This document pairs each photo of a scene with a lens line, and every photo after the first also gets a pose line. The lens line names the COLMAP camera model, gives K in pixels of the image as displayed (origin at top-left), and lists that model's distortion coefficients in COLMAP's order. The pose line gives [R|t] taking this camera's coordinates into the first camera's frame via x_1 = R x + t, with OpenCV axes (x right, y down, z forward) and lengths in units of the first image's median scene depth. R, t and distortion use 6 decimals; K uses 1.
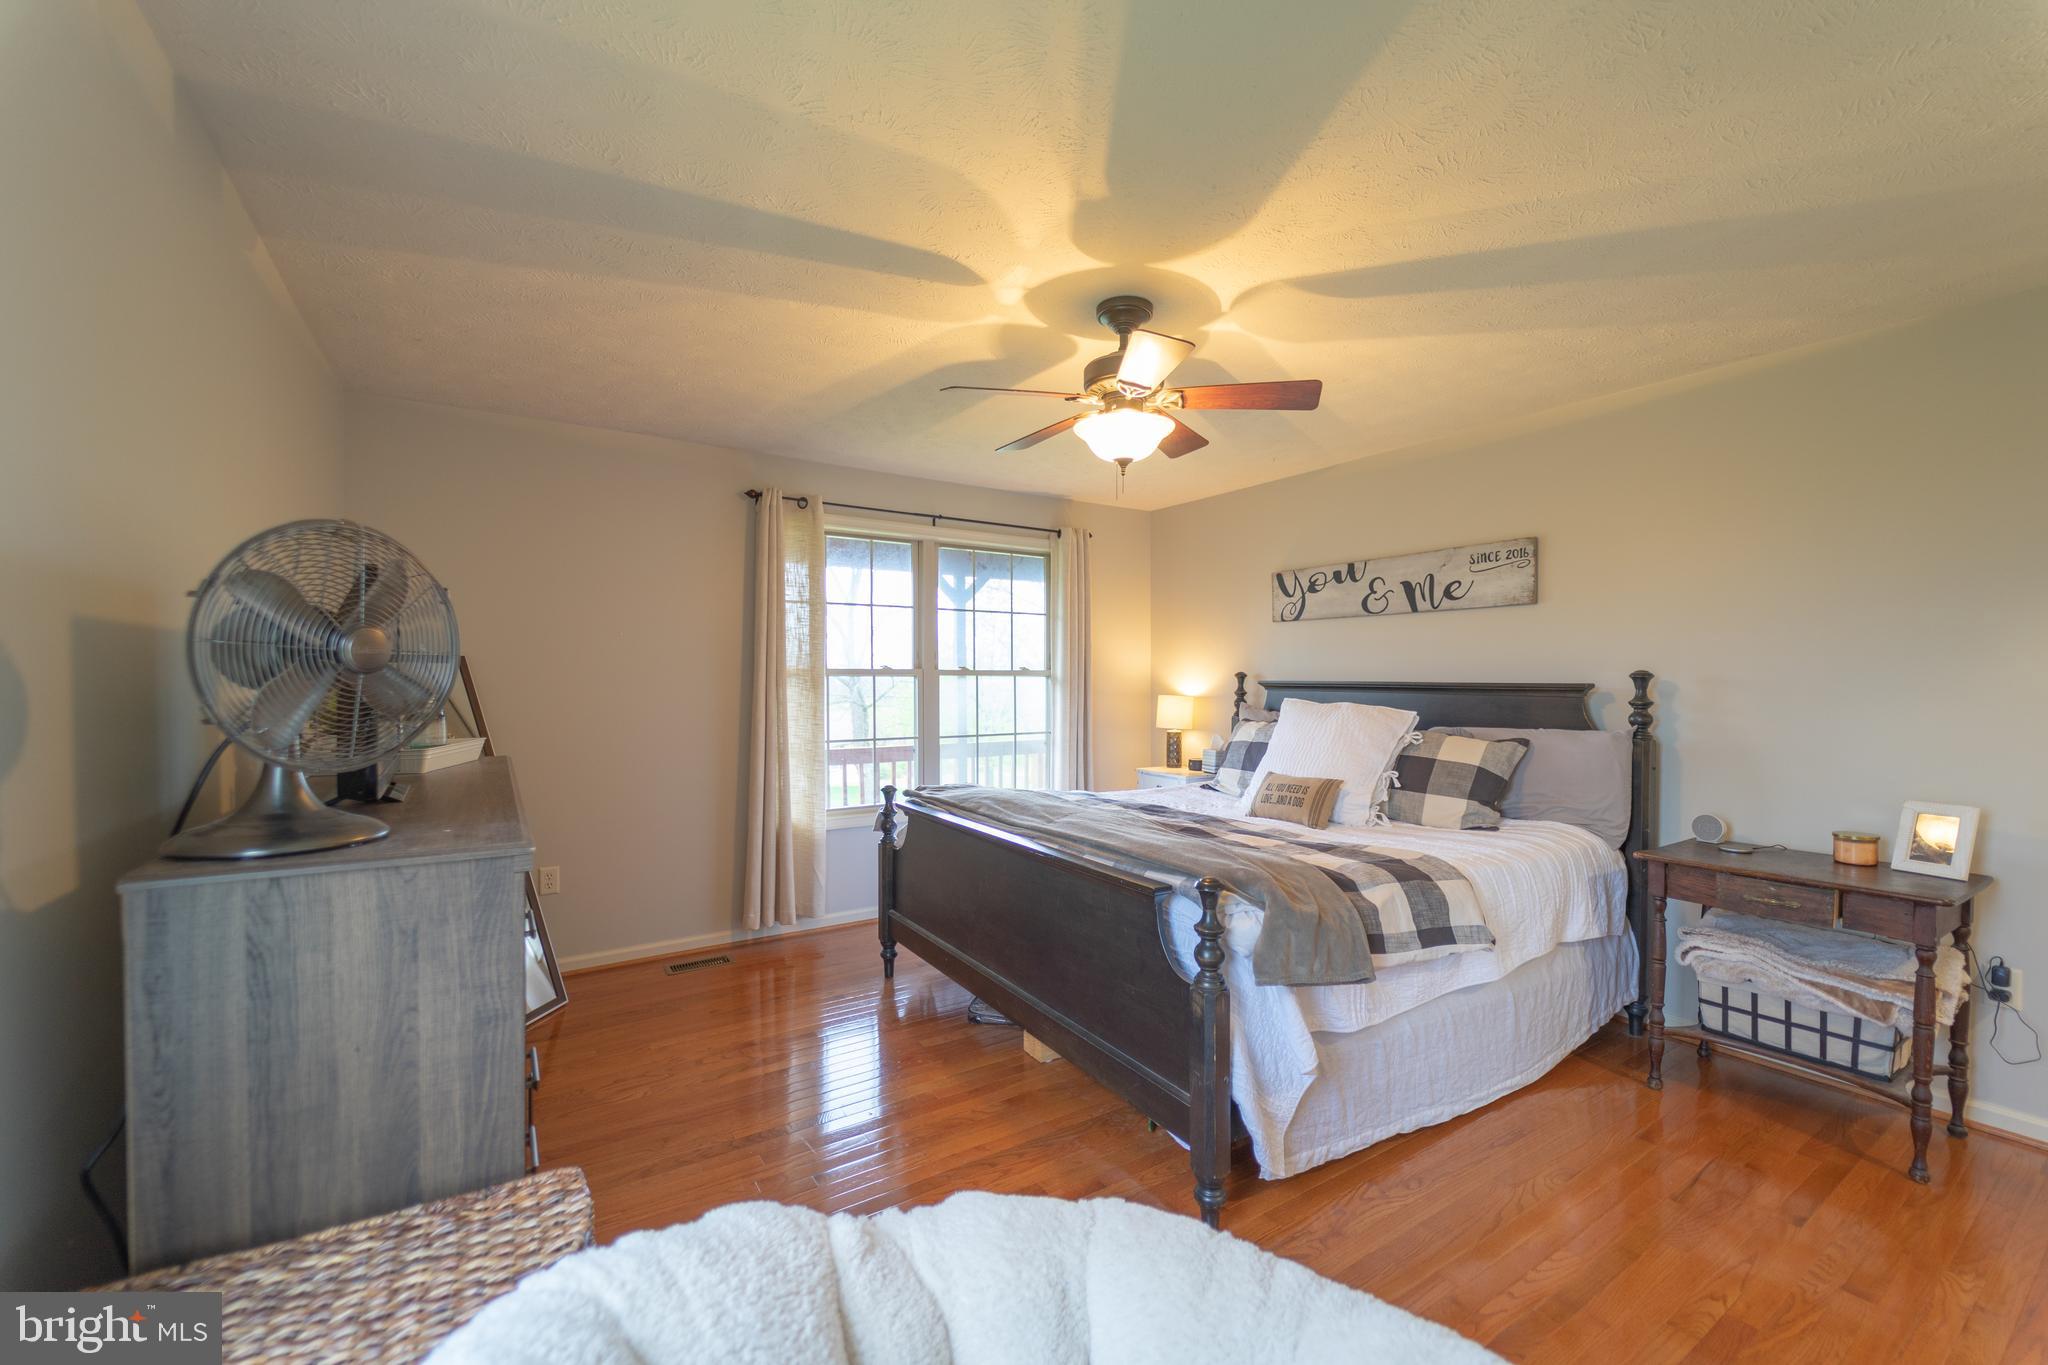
lens RADIAL K [[812.4, 0, 1029.3], [0, 812.4, 689.9], [0, 0, 1]] dist [0.024760, -0.016117]
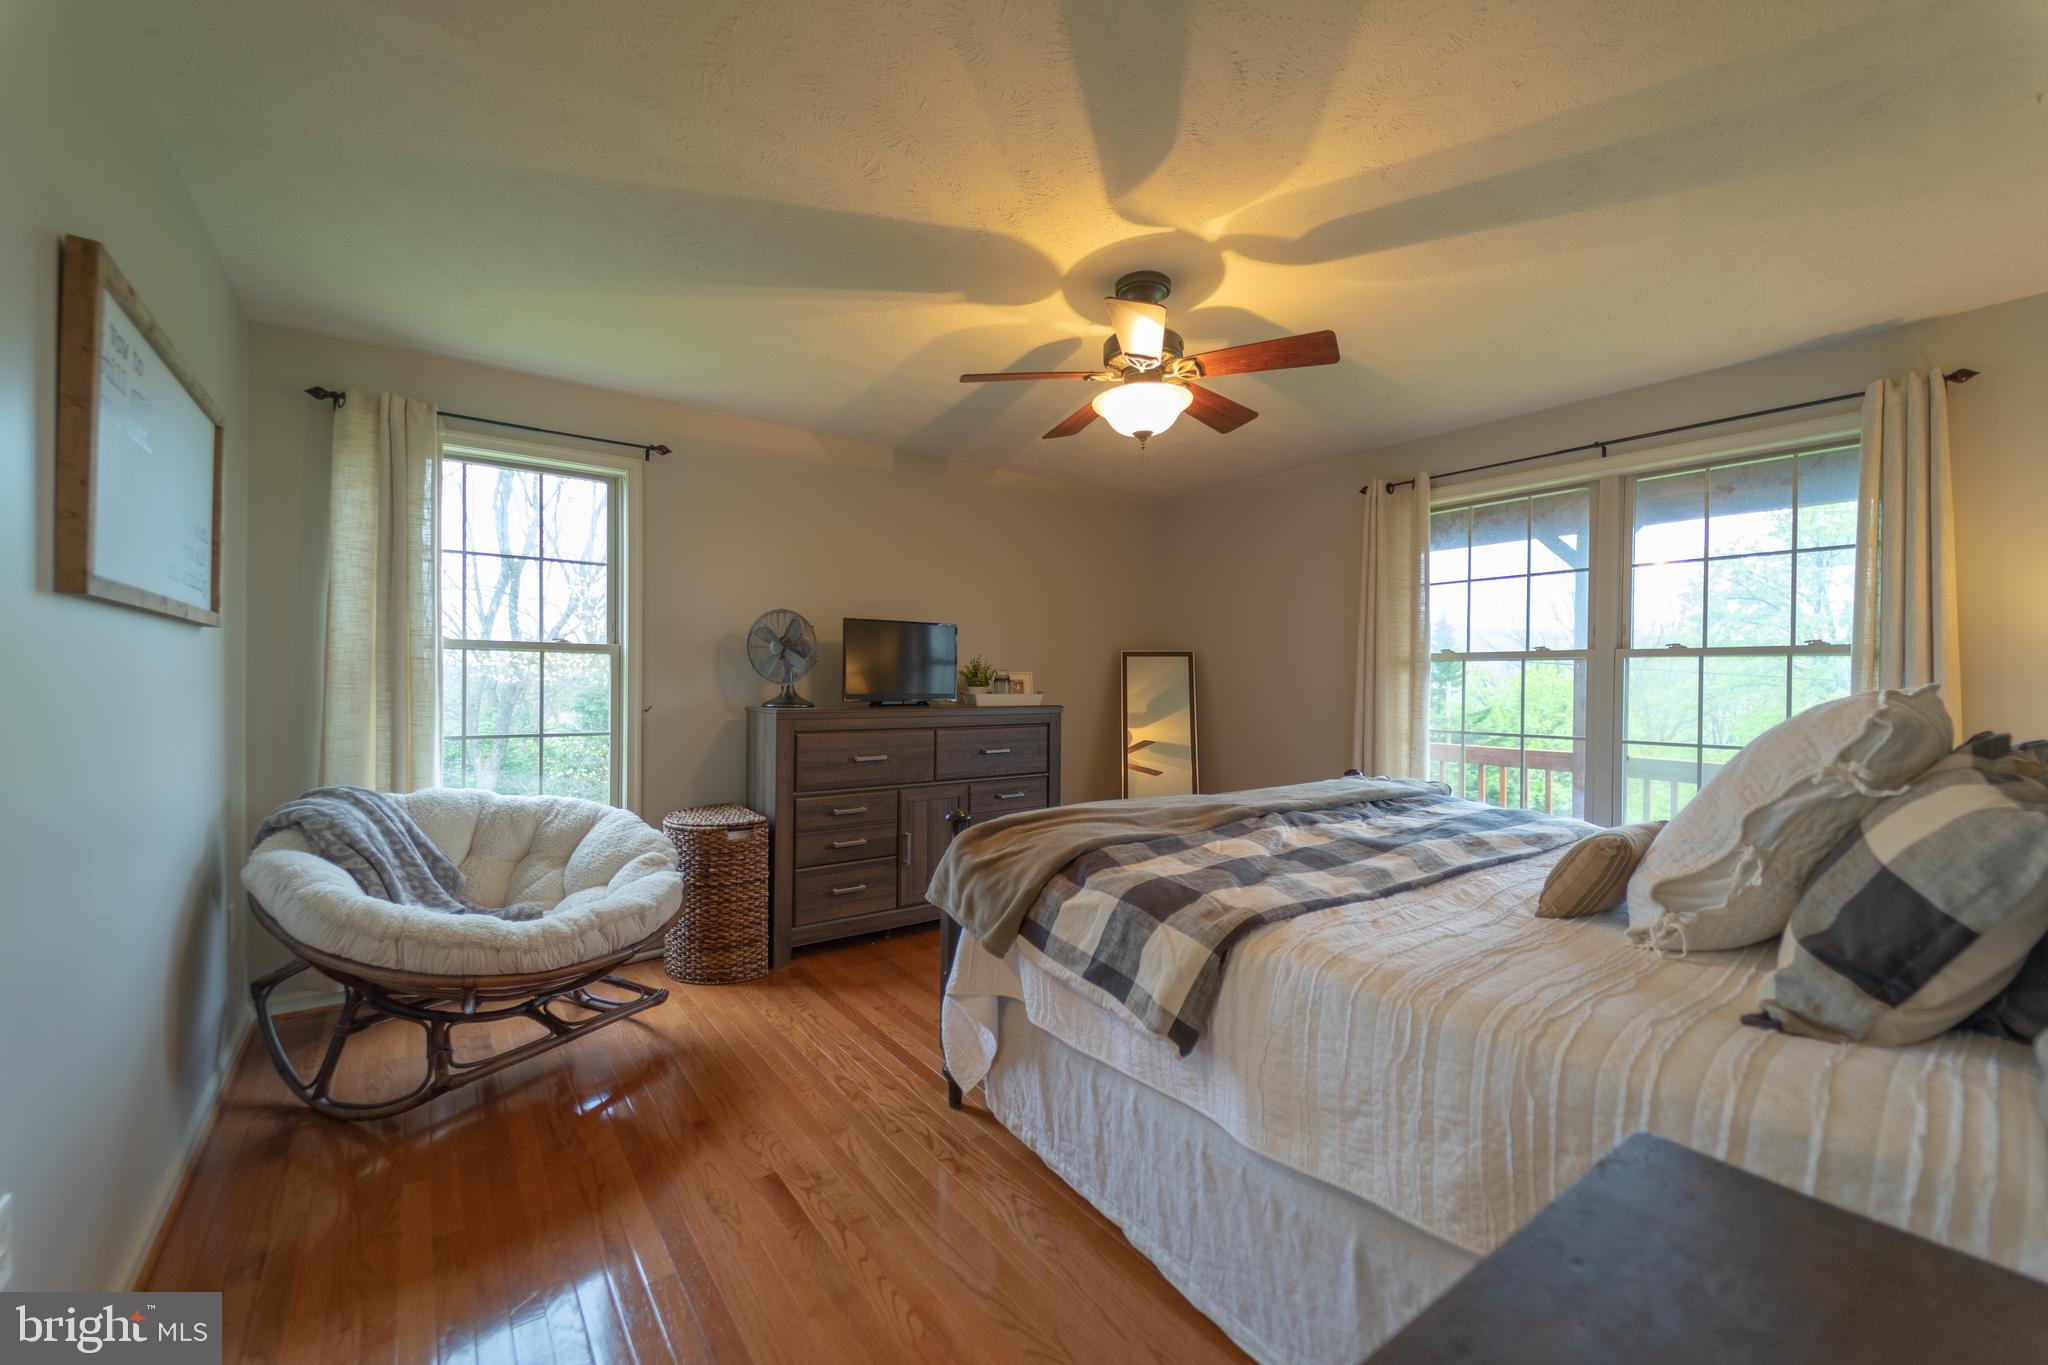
lens RADIAL K [[822.7, 0, 1026.5], [0, 822.7, 690.8], [0, 0, 1]] dist [0.027104, -0.016795]
pose [[0.058420, 0.013481, -0.998201, 1.138139], [-0.022566, 0.999671, 0.012180, 0.028900], [0.998037, 0.021813, 0.058705, 0.801783]]
